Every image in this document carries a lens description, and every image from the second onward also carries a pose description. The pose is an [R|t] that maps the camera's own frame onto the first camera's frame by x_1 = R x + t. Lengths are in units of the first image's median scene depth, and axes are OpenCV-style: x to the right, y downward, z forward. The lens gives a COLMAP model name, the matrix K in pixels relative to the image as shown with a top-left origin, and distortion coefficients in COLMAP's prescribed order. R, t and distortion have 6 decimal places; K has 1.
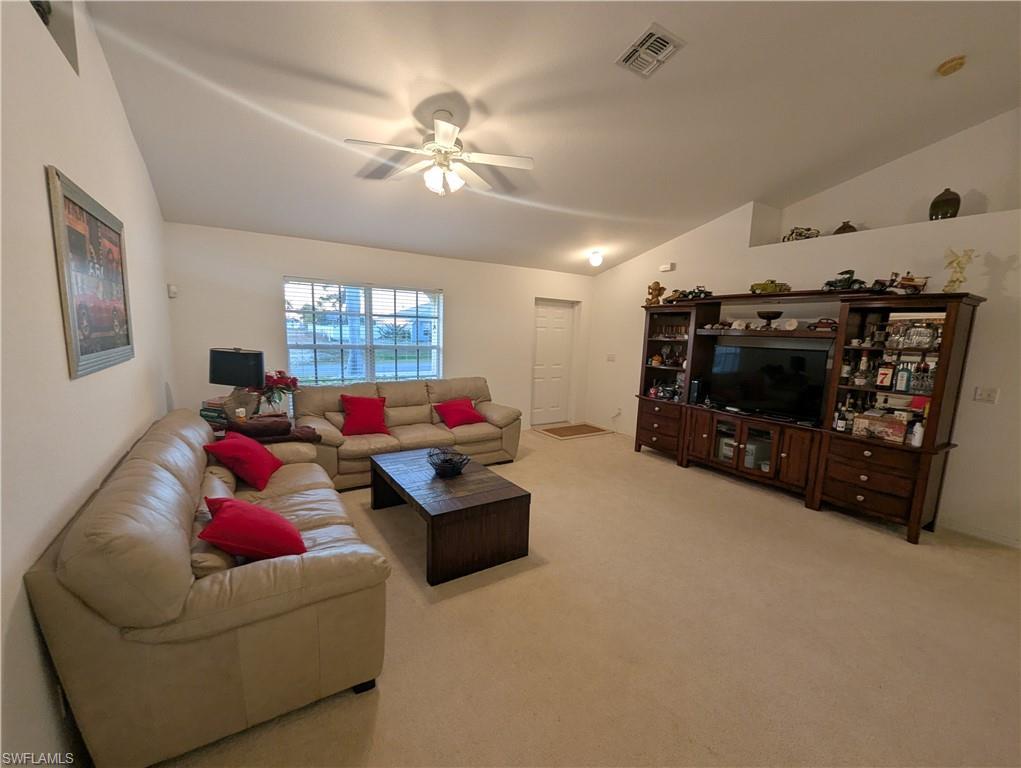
lens RADIAL K [[420.5, 0, 511.5], [0, 420.5, 387.6], [0, 0, 1]] dist [0.000726, -0.002346]
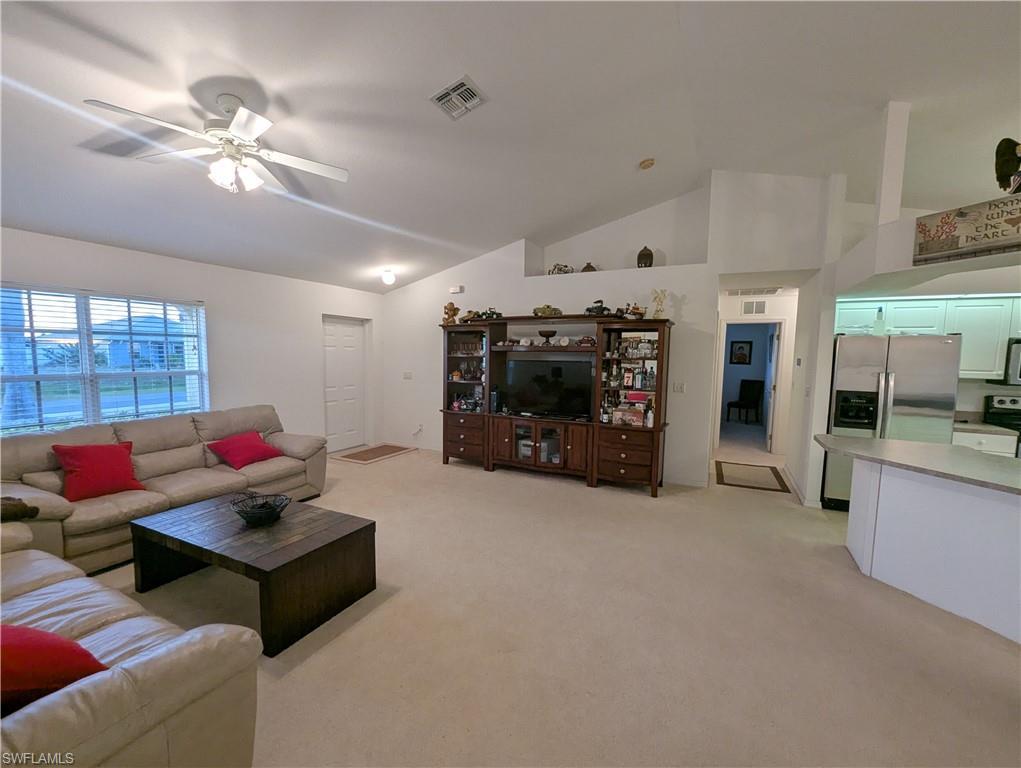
lens RADIAL K [[420.5, 0, 514.3], [0, 420.5, 387.6], [0, 0, 1]] dist [0.000726, -0.002346]
pose [[0.862955, -0.061661, 0.501504, -0.104942], [0.082473, 0.996404, -0.019403, -0.002575], [-0.498504, 0.058104, 0.864938, 0.008022]]
